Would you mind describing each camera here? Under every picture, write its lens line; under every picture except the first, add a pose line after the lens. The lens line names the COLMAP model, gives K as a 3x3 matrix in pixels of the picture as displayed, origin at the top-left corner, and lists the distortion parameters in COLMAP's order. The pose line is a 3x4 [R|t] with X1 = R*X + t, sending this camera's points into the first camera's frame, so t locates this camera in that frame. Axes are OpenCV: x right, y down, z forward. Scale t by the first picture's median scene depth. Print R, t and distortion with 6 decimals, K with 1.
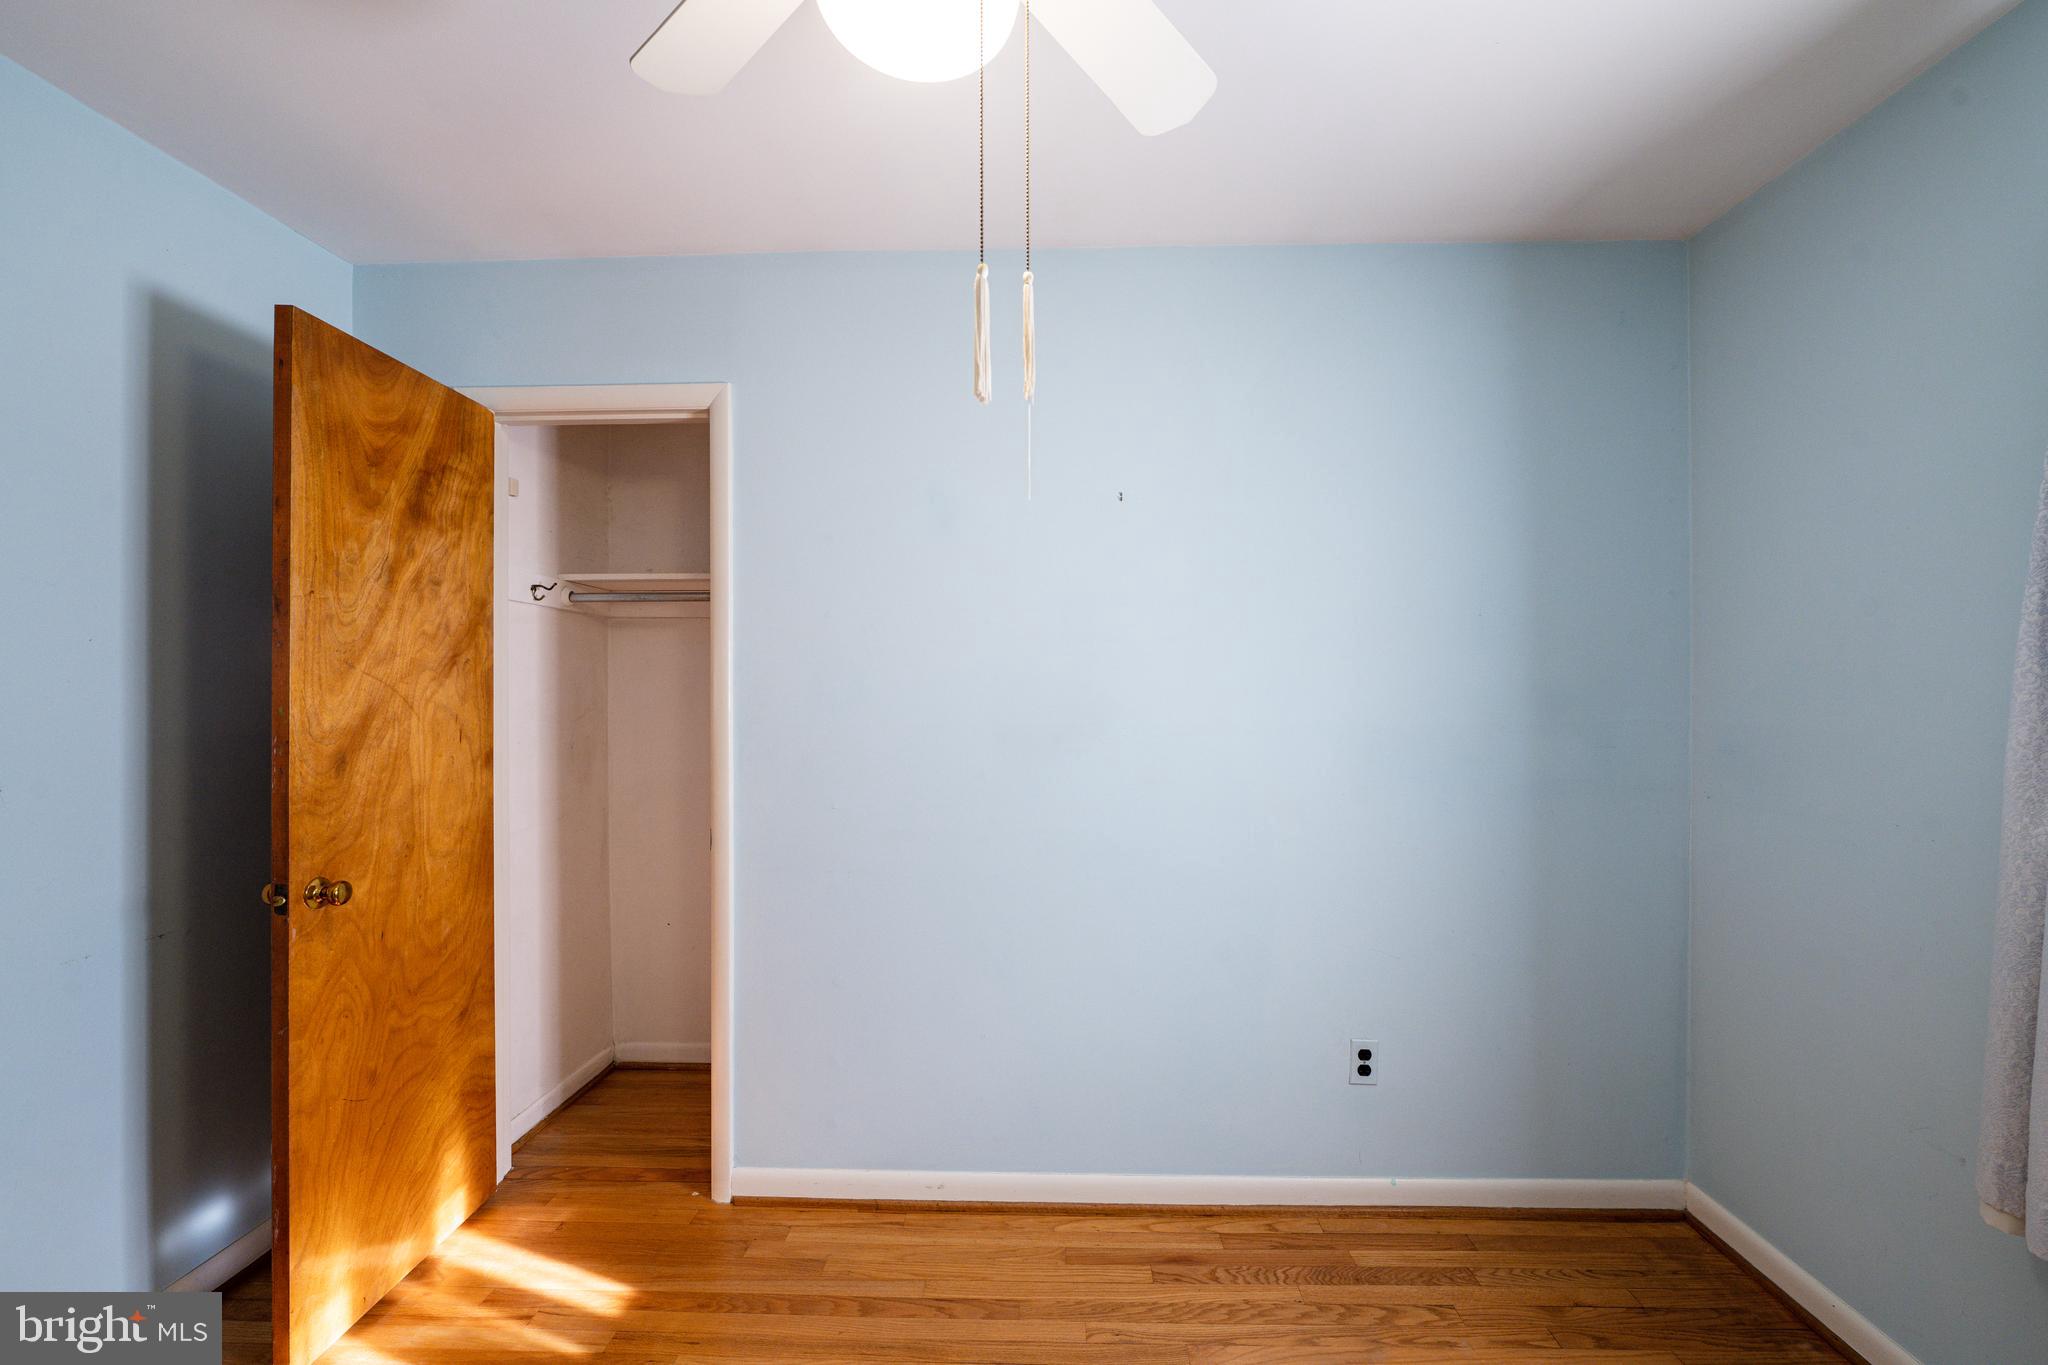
lens RADIAL K [[819.5, 0, 1023.9], [0, 819.5, 685.9], [0, 0, 1]] dist [-0.012536, -0.000384]
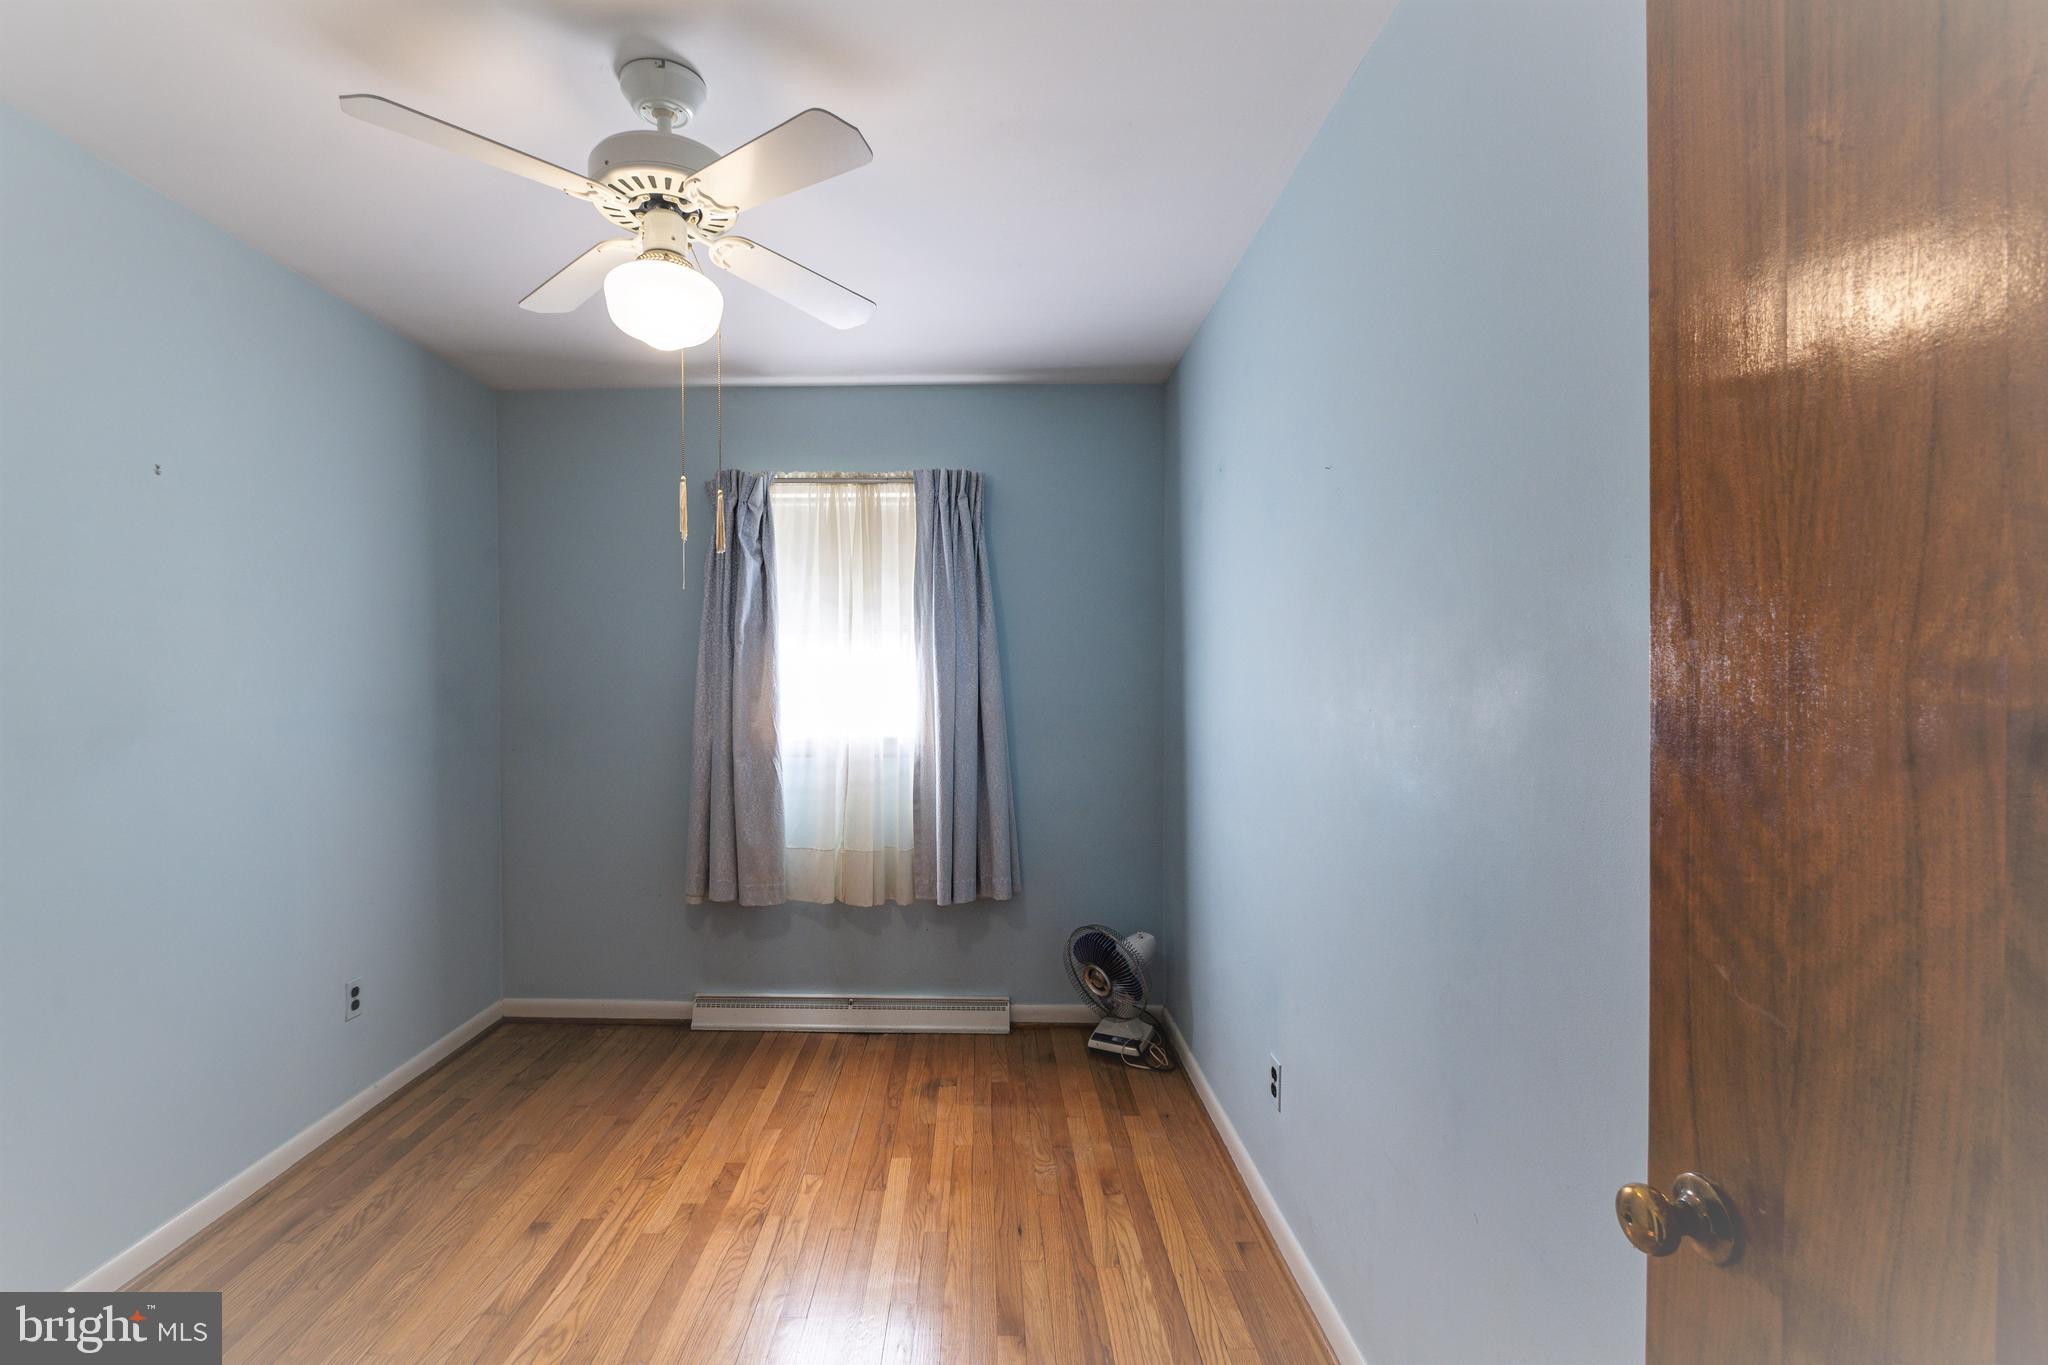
lens RADIAL K [[819.5, 0, 1017.0], [0, 819.5, 679.2], [0, 0, 1]] dist [-0.012536, -0.000384]
pose [[-0.071781, 0.004857, 0.997409, -0.846363], [-0.002058, 0.999985, -0.005017, 0.000917], [-0.997418, -0.002413, -0.071770, 0.126753]]
